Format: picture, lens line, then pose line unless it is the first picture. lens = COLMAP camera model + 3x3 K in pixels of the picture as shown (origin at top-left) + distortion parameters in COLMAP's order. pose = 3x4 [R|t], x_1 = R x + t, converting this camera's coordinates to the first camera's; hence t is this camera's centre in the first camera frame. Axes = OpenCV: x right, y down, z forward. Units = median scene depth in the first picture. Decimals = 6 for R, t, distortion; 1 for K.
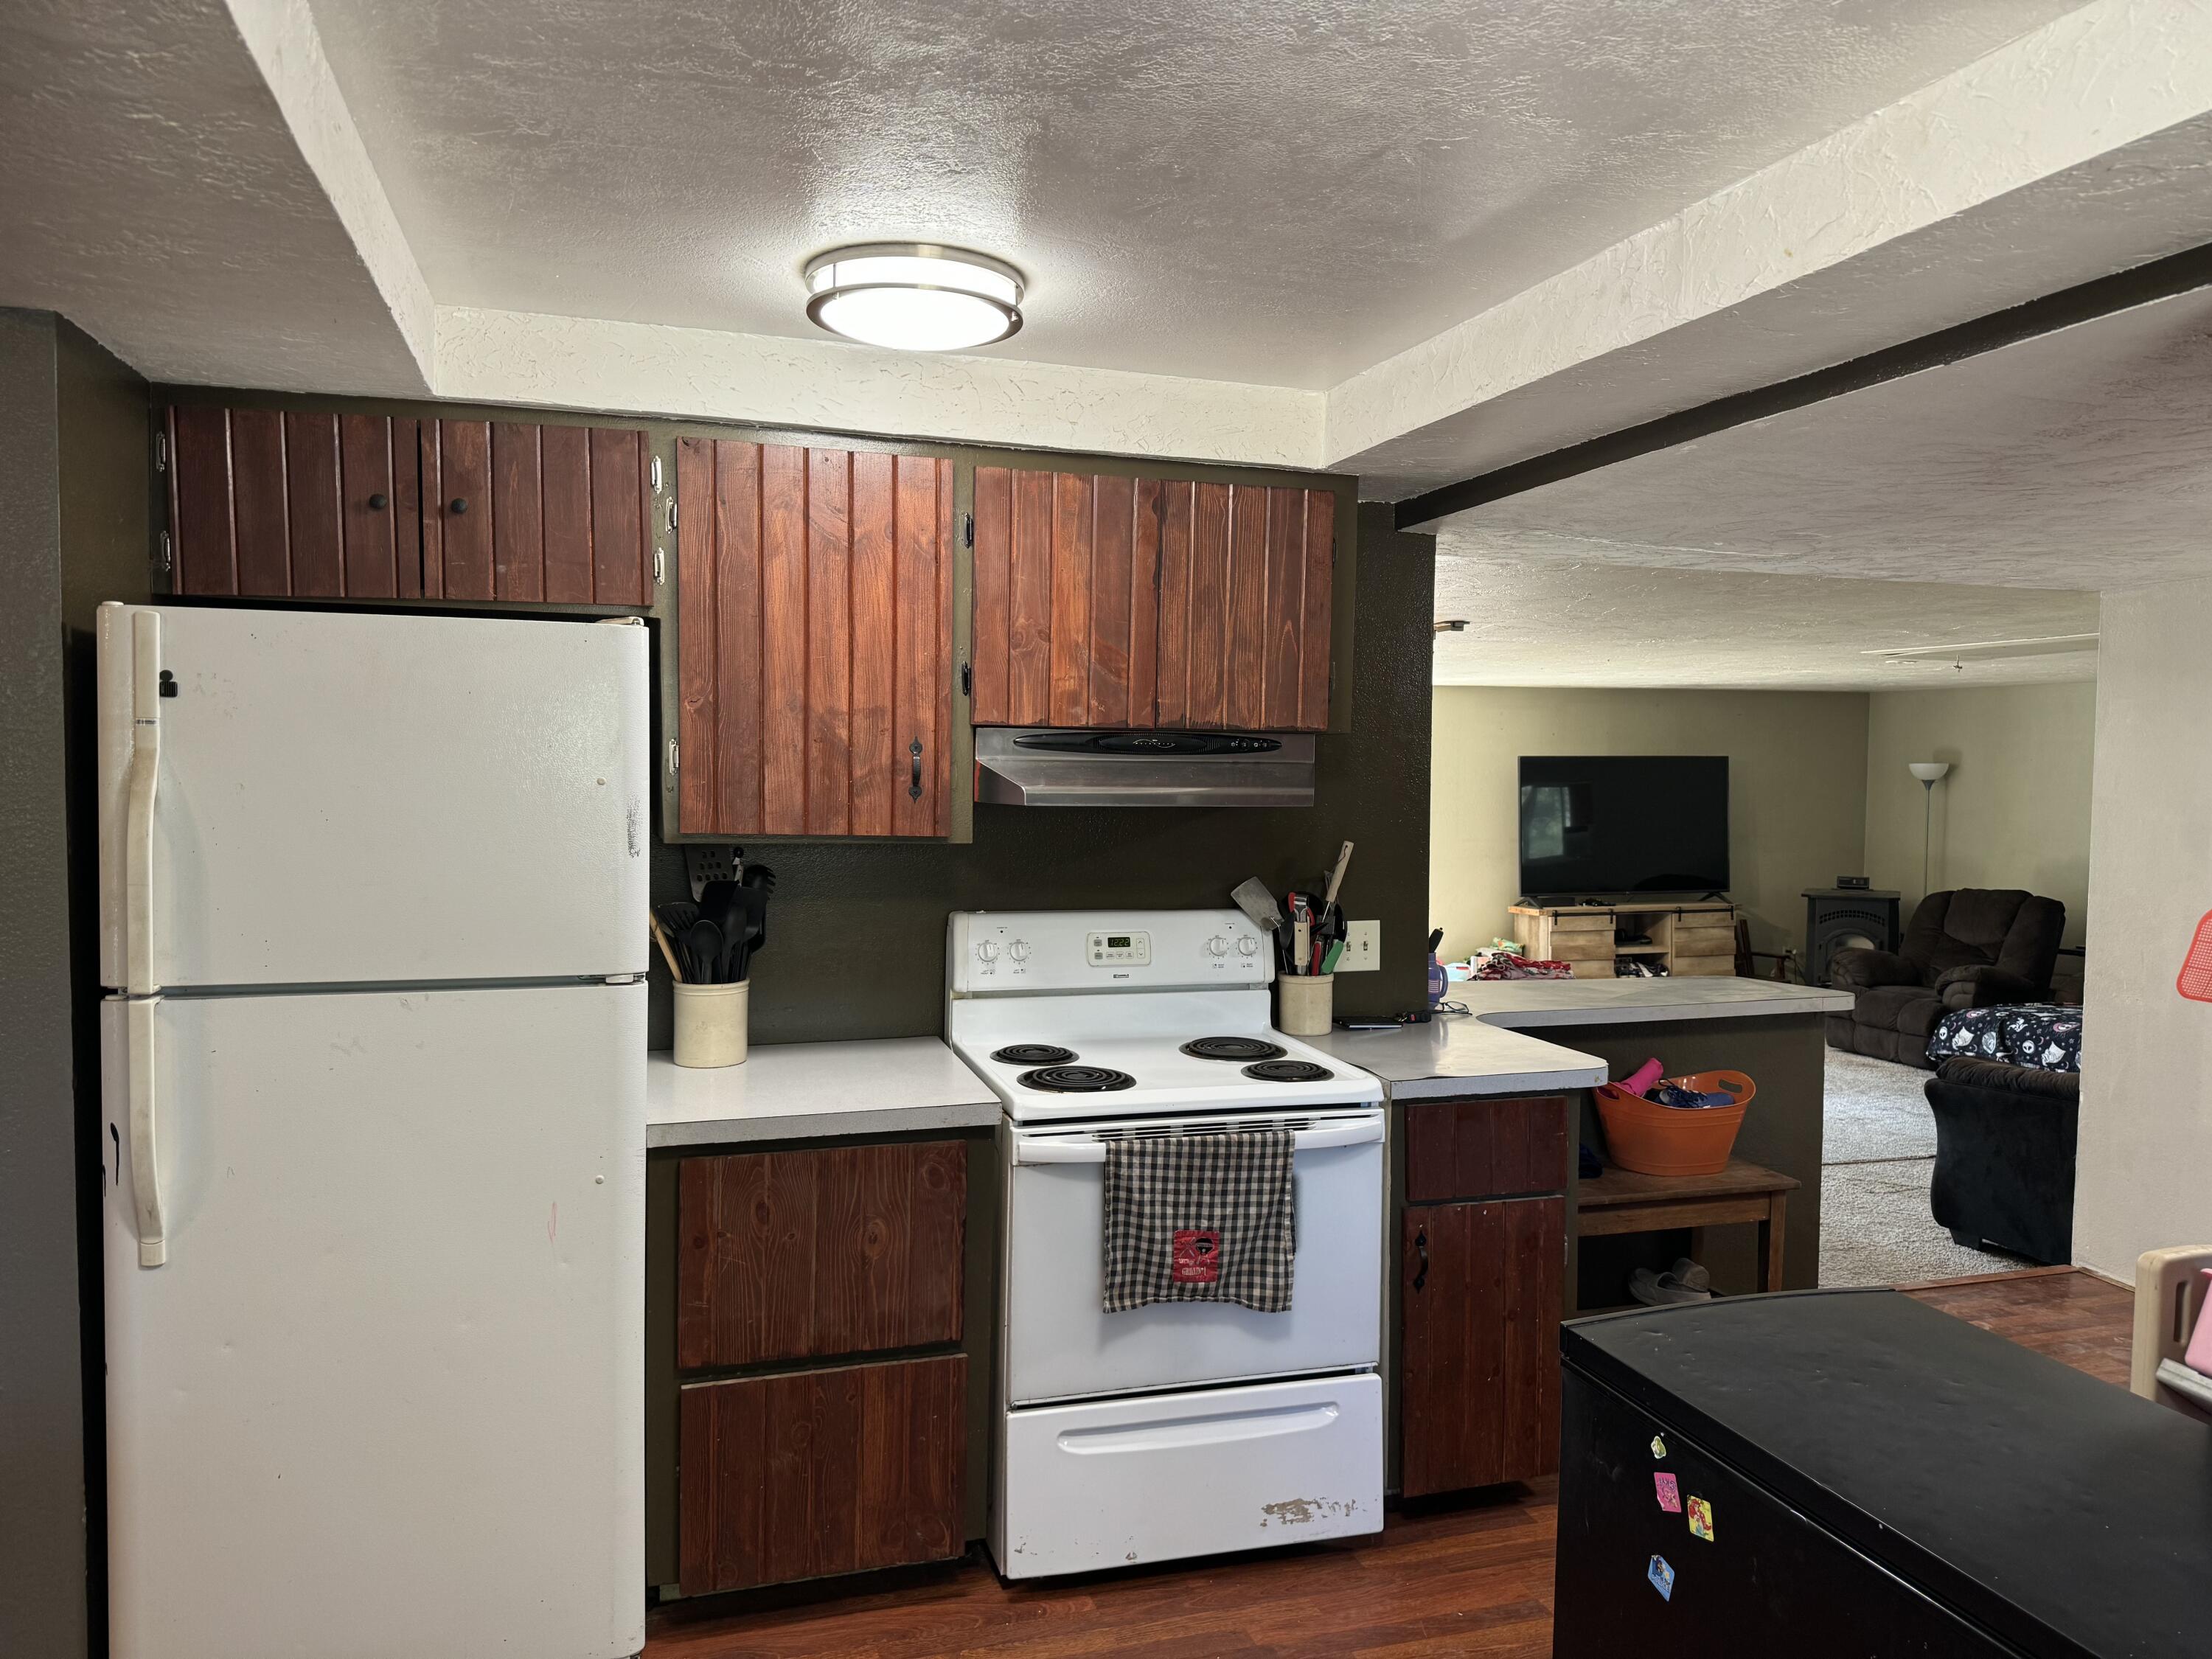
lens RADIAL K [[1564.9, 0, 1086.5], [0, 1564.9, 832.1], [0, 0, 1]] dist [-0.001750, -0.028693]
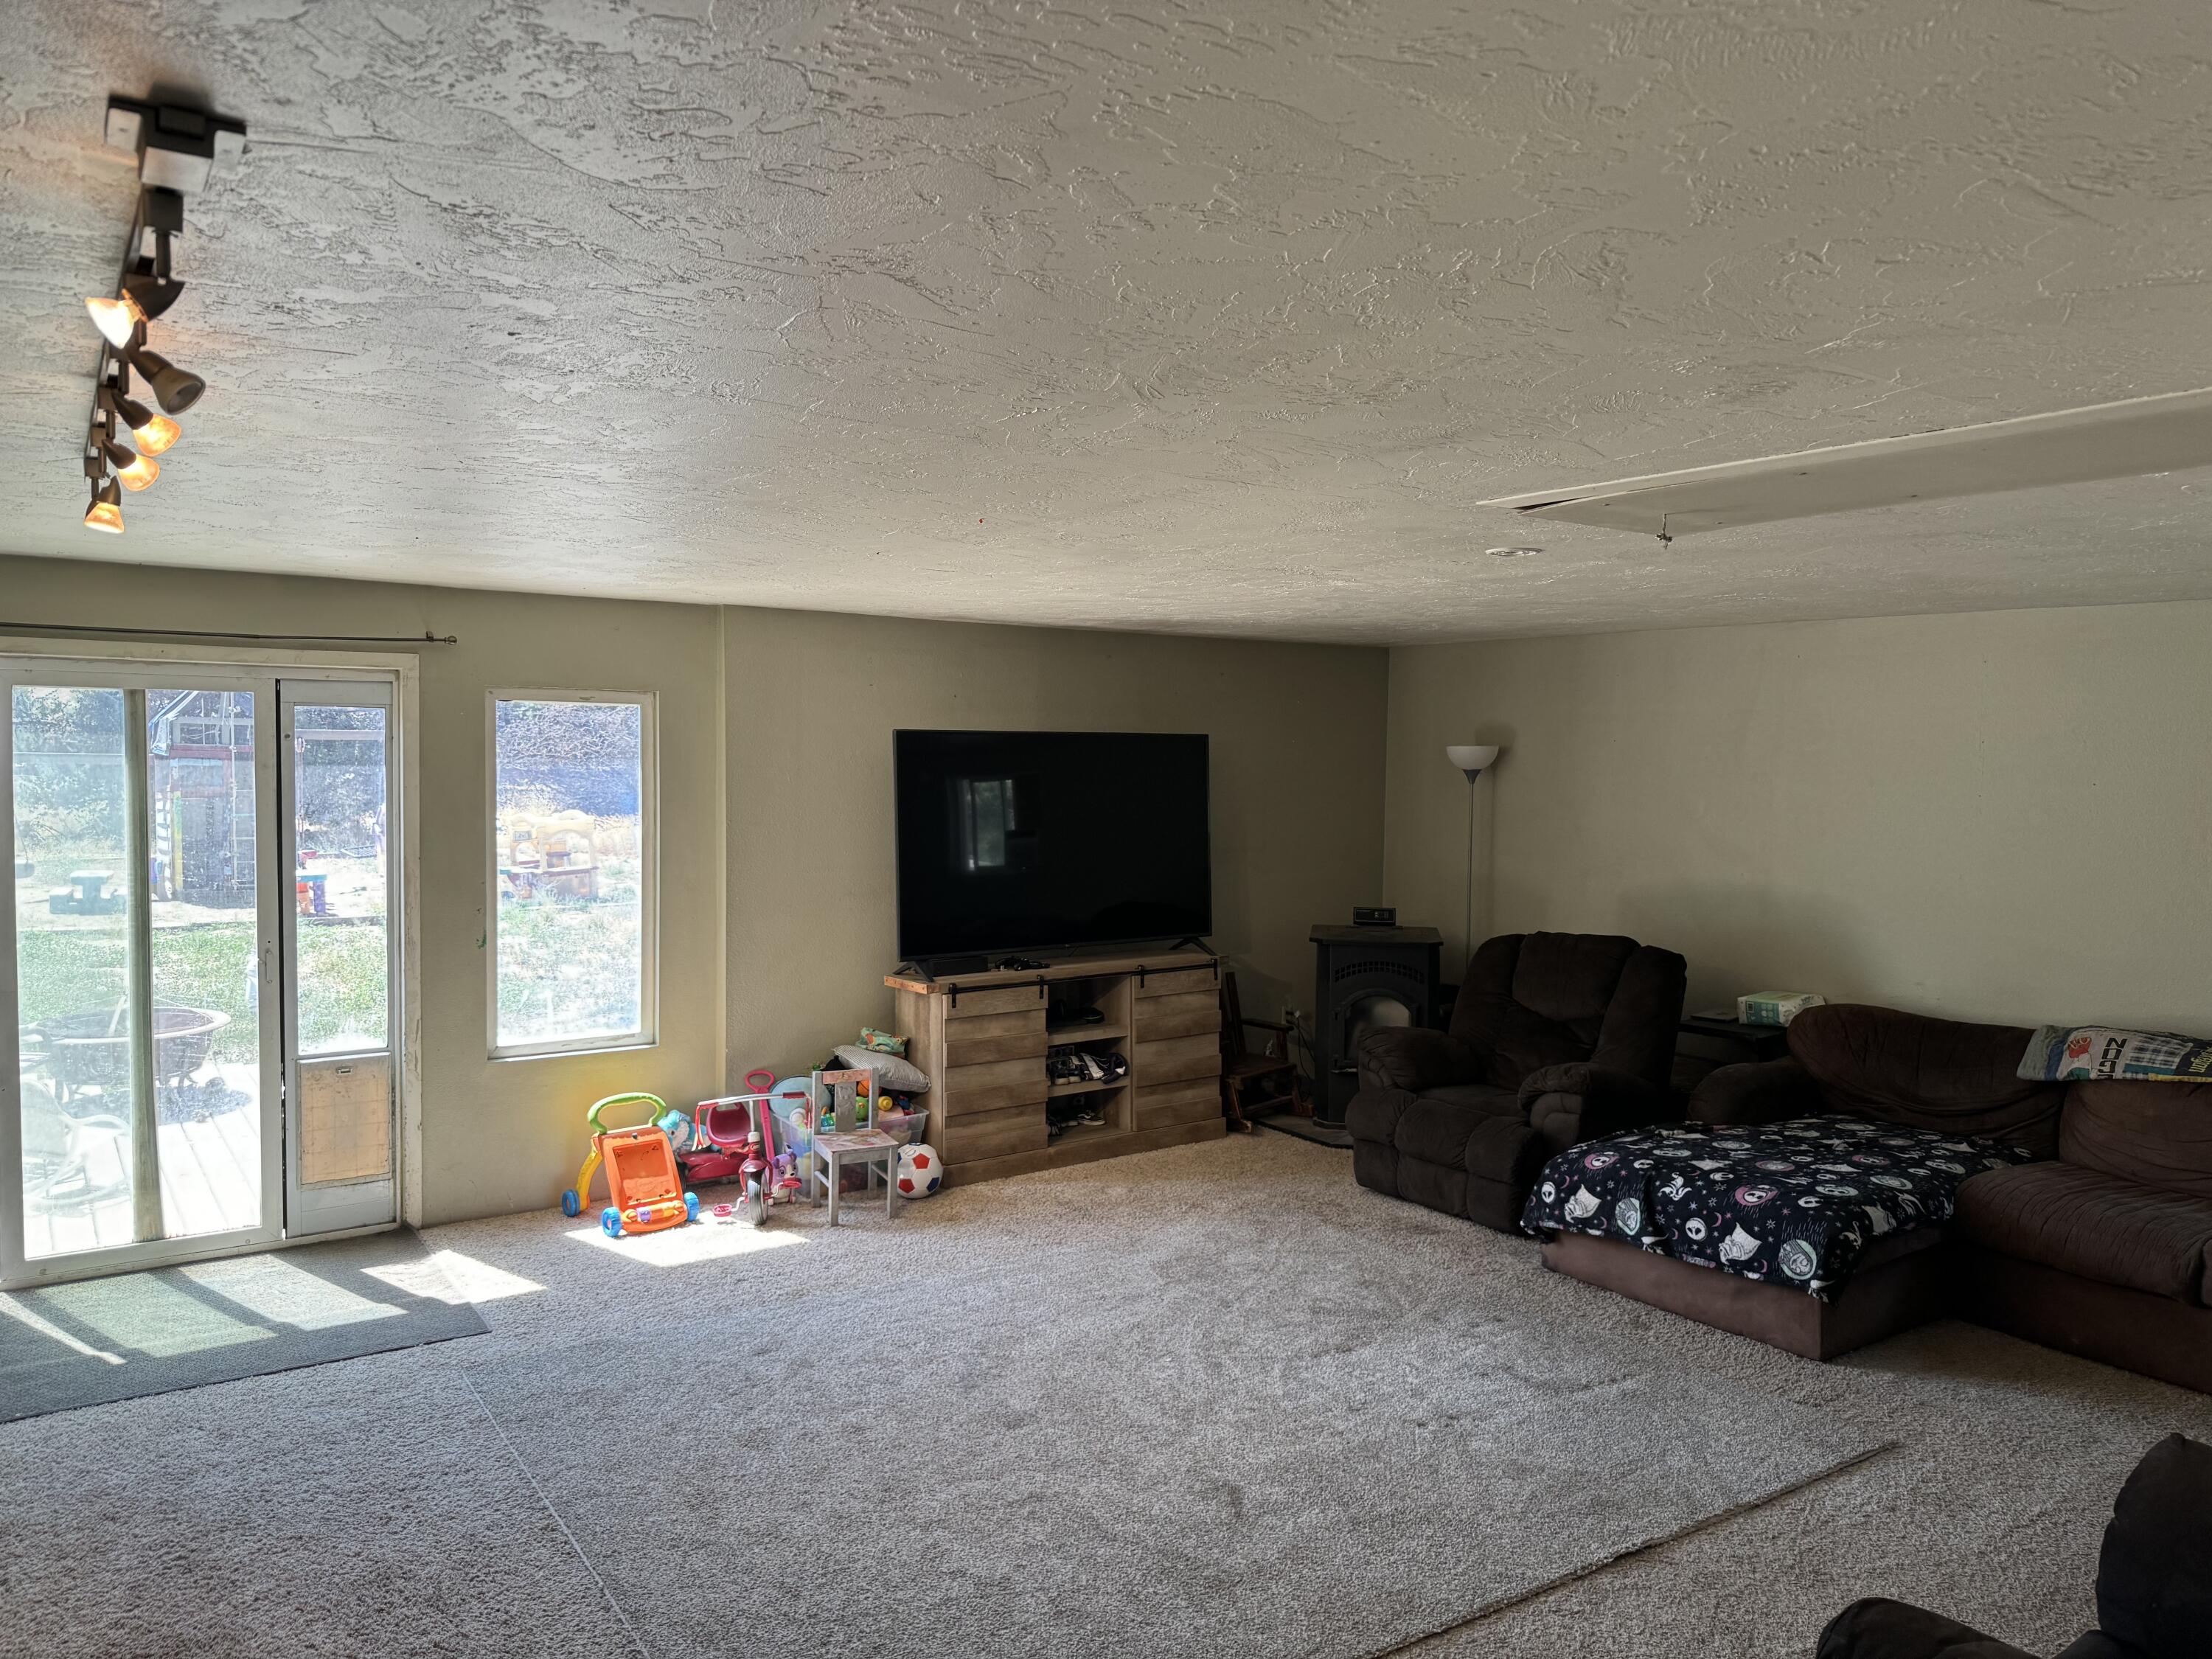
lens RADIAL K [[1564.9, 0, 1108.1], [0, 1564.9, 830.2], [0, 0, 1]] dist [-0.001750, -0.028693]
pose [[0.946242, -0.020351, 0.322817, 0.168309], [0.017750, 0.999782, 0.010998, -0.018021], [-0.322971, -0.004677, 0.946397, 0.415372]]
